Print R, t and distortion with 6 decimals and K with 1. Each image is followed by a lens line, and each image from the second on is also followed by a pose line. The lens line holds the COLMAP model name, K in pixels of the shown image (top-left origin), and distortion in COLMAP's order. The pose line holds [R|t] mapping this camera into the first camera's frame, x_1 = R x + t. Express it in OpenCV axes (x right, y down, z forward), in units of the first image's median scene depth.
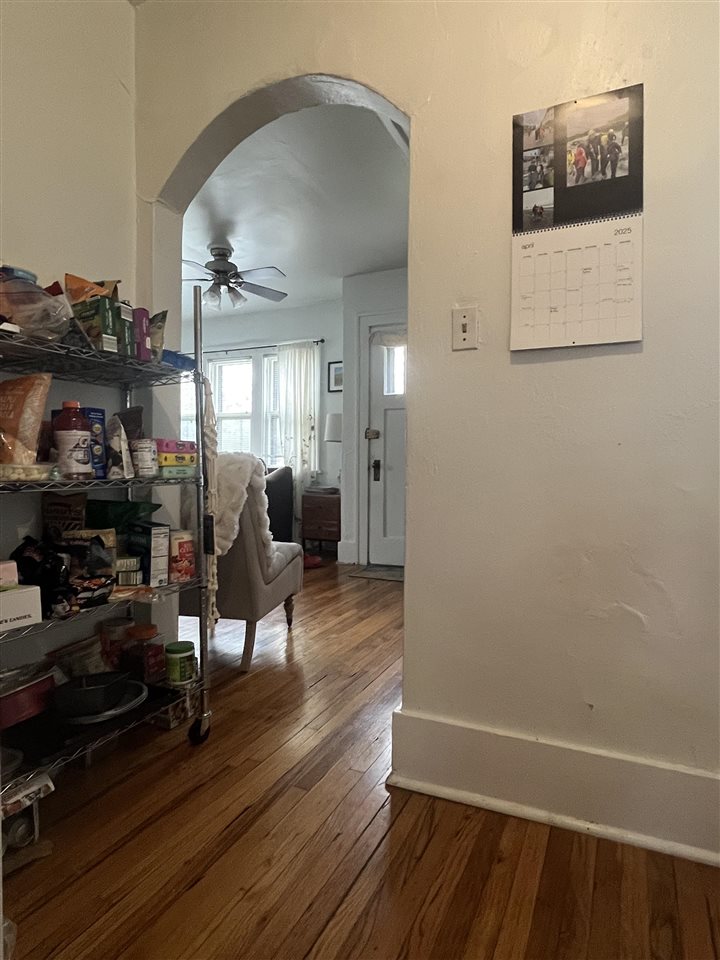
lens RADIAL K [[539.9, 0, 366.5], [0, 539.9, 475.1], [0, 0, 1]] dist [-0.019752, -0.000021]
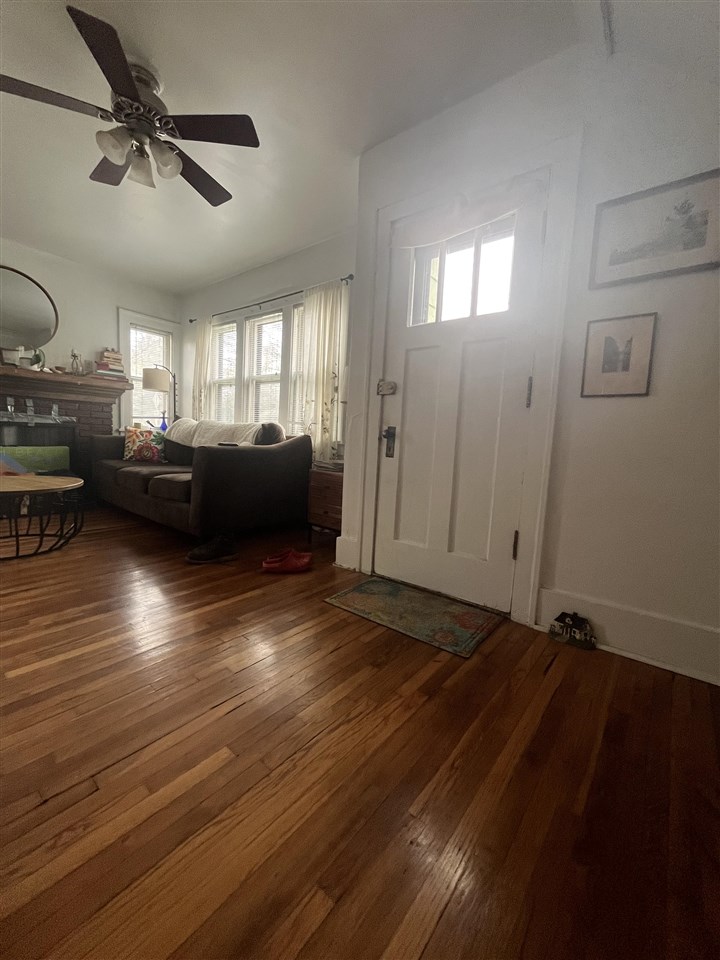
lens RADIAL K [[387.6, 0, 360.0], [0, 387.6, 480.0], [0, 0, 1]] dist [-0.001898, -0.000609]
pose [[0.971642, 0.064560, -0.227474, 0.092935], [-0.046480, 0.995384, 0.083967, -0.000250], [0.231845, -0.071013, 0.970157, 0.495030]]
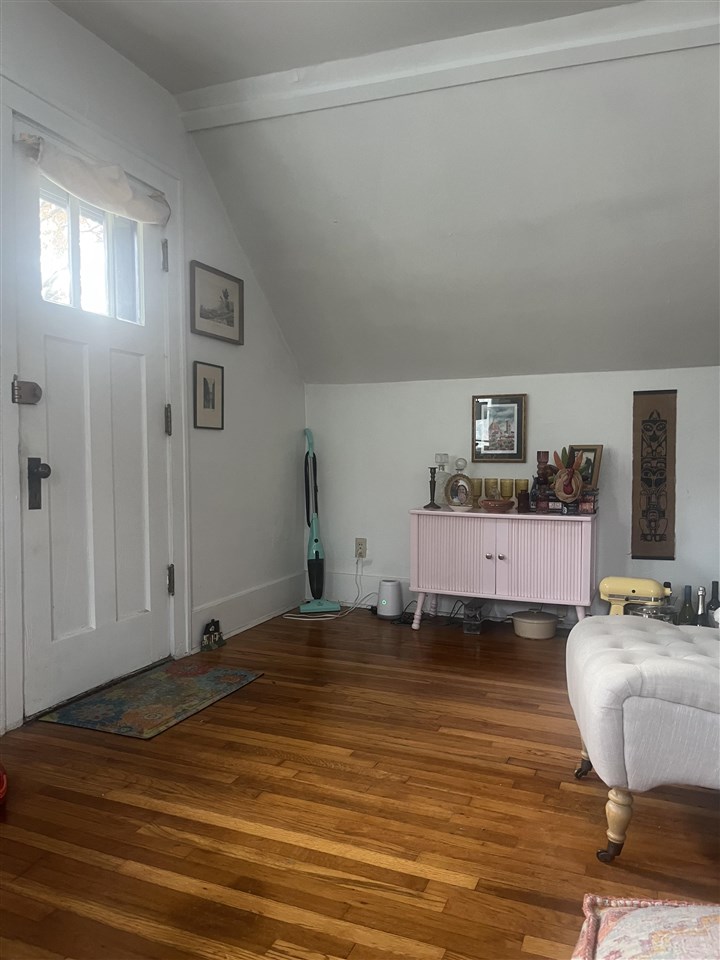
lens RADIAL K [[731.3, 0, 360.0], [0, 731.3, 480.0], [0, 0, 1]] dist [0.084079, 0.000396]
pose [[-0.054365, -0.040800, 0.997687, -0.534981], [0.010502, 0.999086, 0.041430, -0.030857], [-0.998466, 0.012730, -0.053886, 0.759294]]
